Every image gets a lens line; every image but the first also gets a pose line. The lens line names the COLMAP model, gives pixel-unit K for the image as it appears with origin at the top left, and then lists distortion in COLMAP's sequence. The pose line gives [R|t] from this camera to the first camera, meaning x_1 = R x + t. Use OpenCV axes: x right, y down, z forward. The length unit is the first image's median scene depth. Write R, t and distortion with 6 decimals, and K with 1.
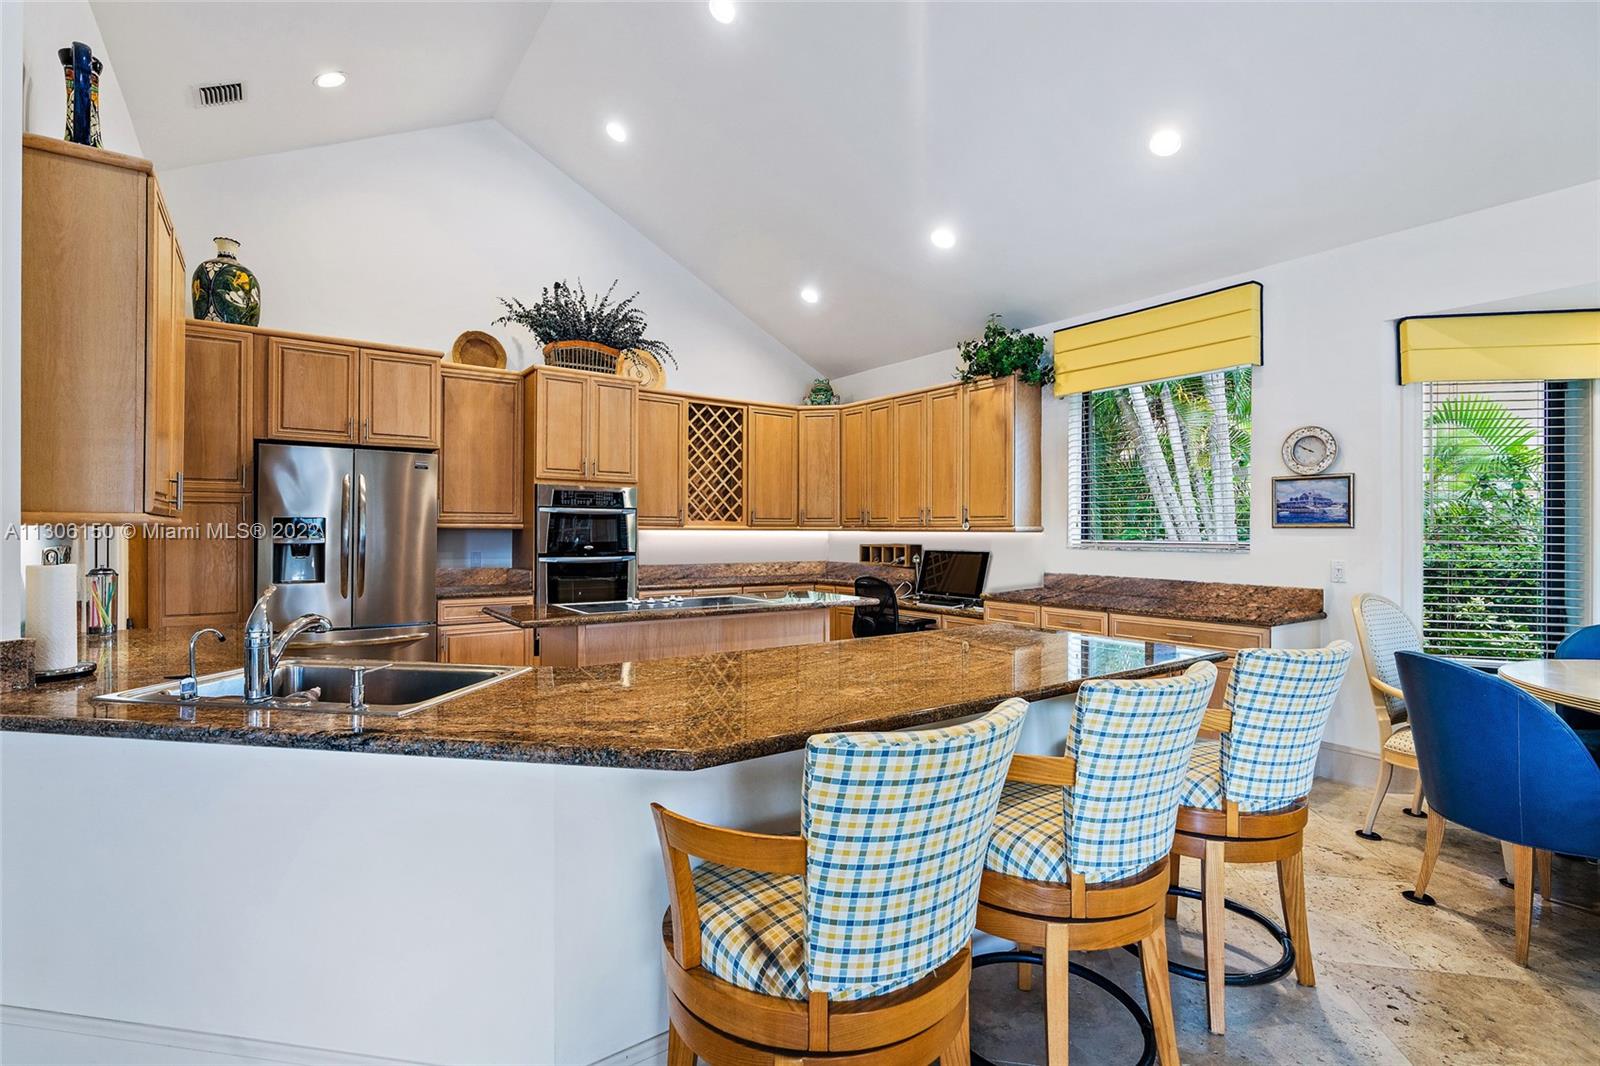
lens RADIAL K [[735.3, 0, 803.1], [0, 735.3, 528.5], [0, 0, 1]] dist [-0.008629, 0.000260]
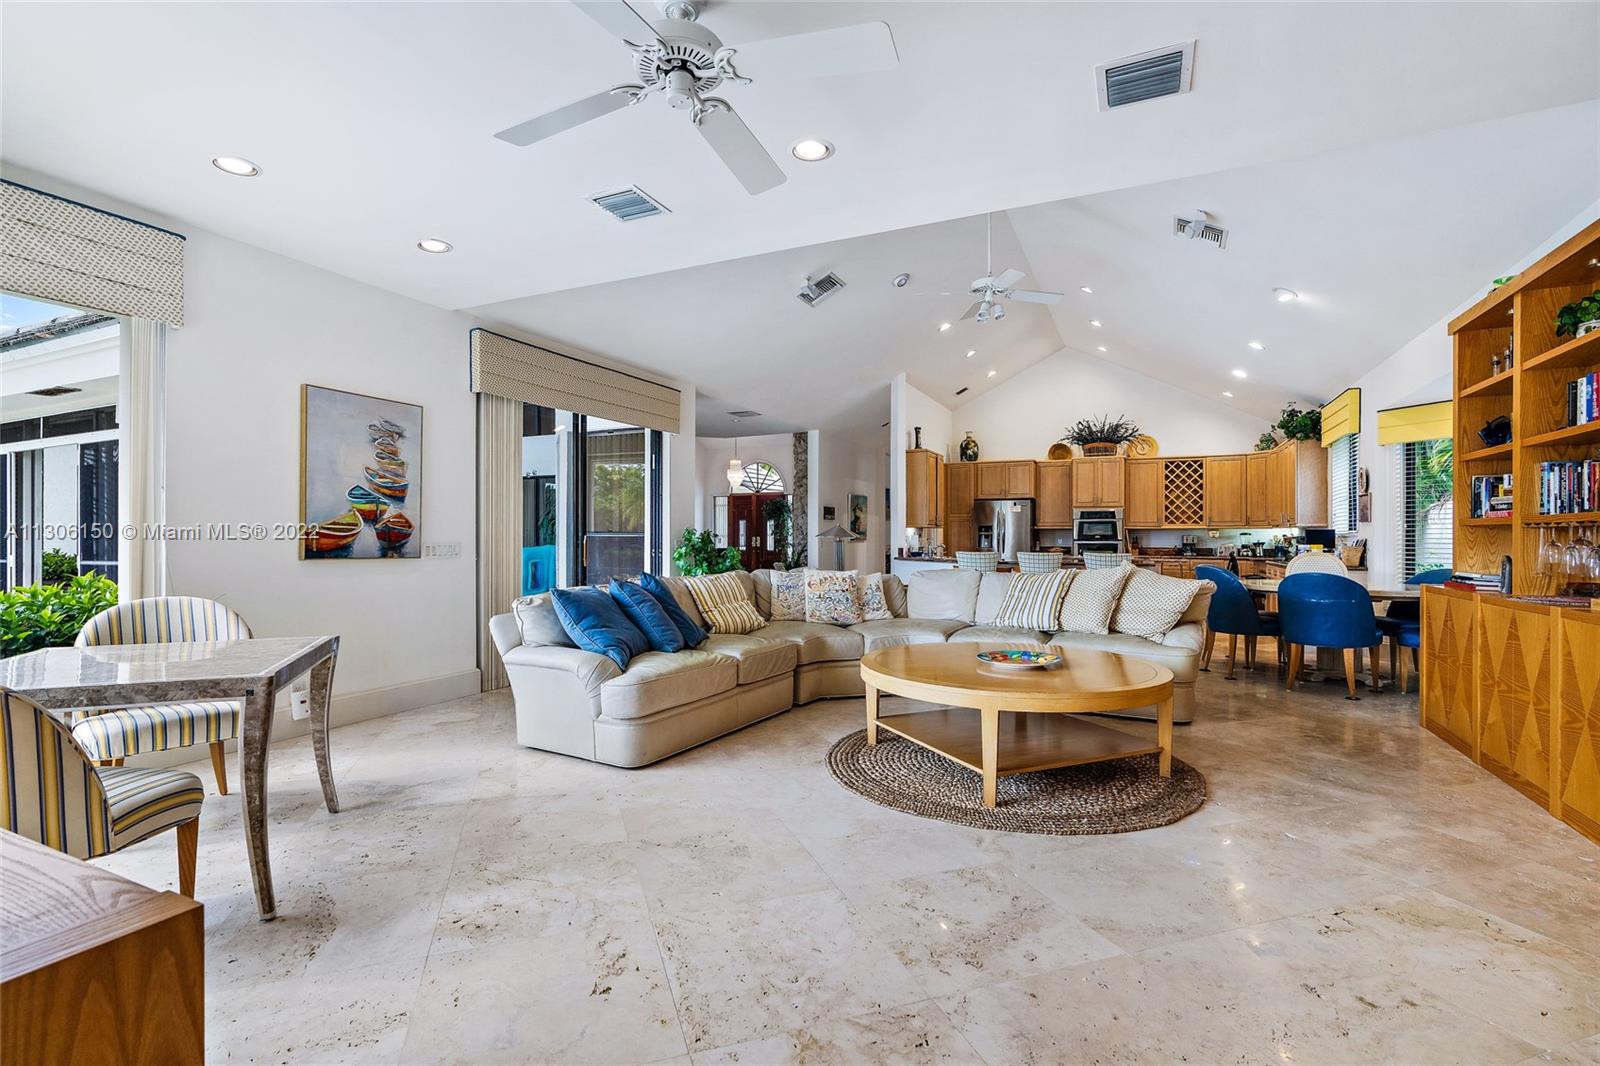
lens RADIAL K [[735.3, 0, 803.1], [0, 735.3, 528.5], [0, 0, 1]] dist [-0.008629, 0.000260]
pose [[0.487758, -0.011632, -0.872901, 1.168591], [0.003694, 0.999930, -0.011261, 0.021000], [0.872971, 0.002268, 0.487767, -0.821471]]
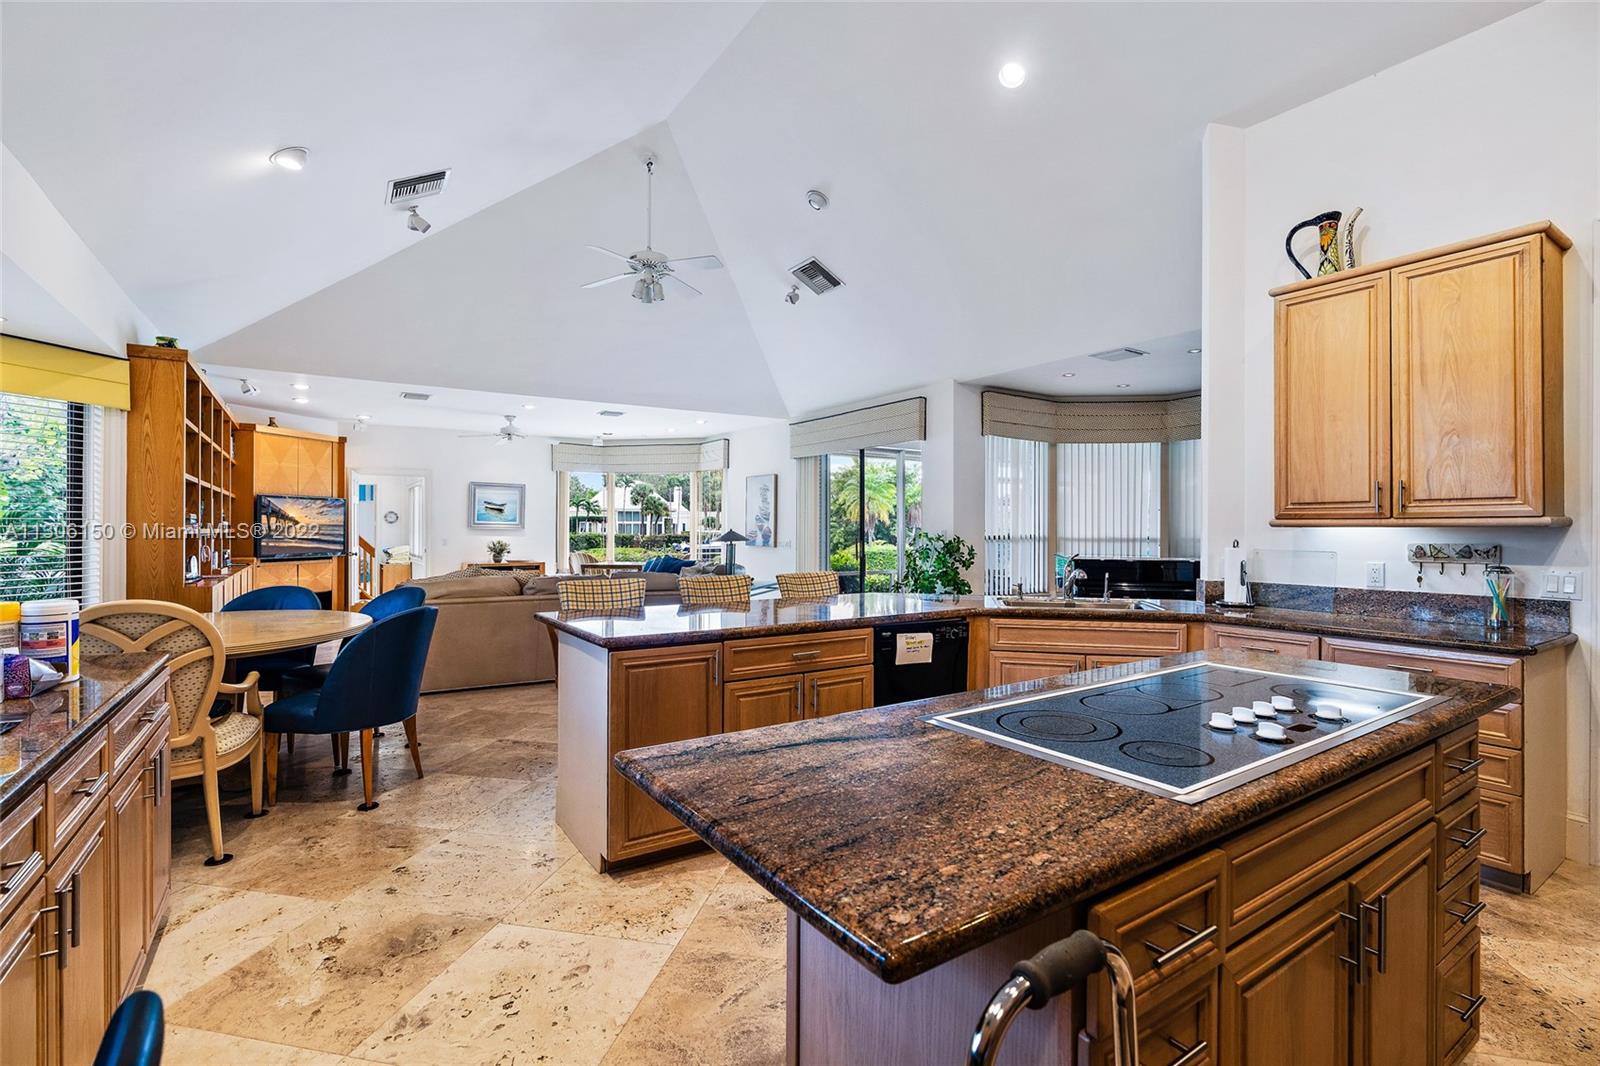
lens RADIAL K [[735.3, 0, 803.1], [0, 735.3, 528.5], [0, 0, 1]] dist [-0.008629, 0.000260]
pose [[-0.999395, -0.002323, 0.034707, 0.006511], [-0.002437, 0.999992, -0.003242, 0.003062], [-0.034699, -0.003325, -0.999392, 1.093825]]
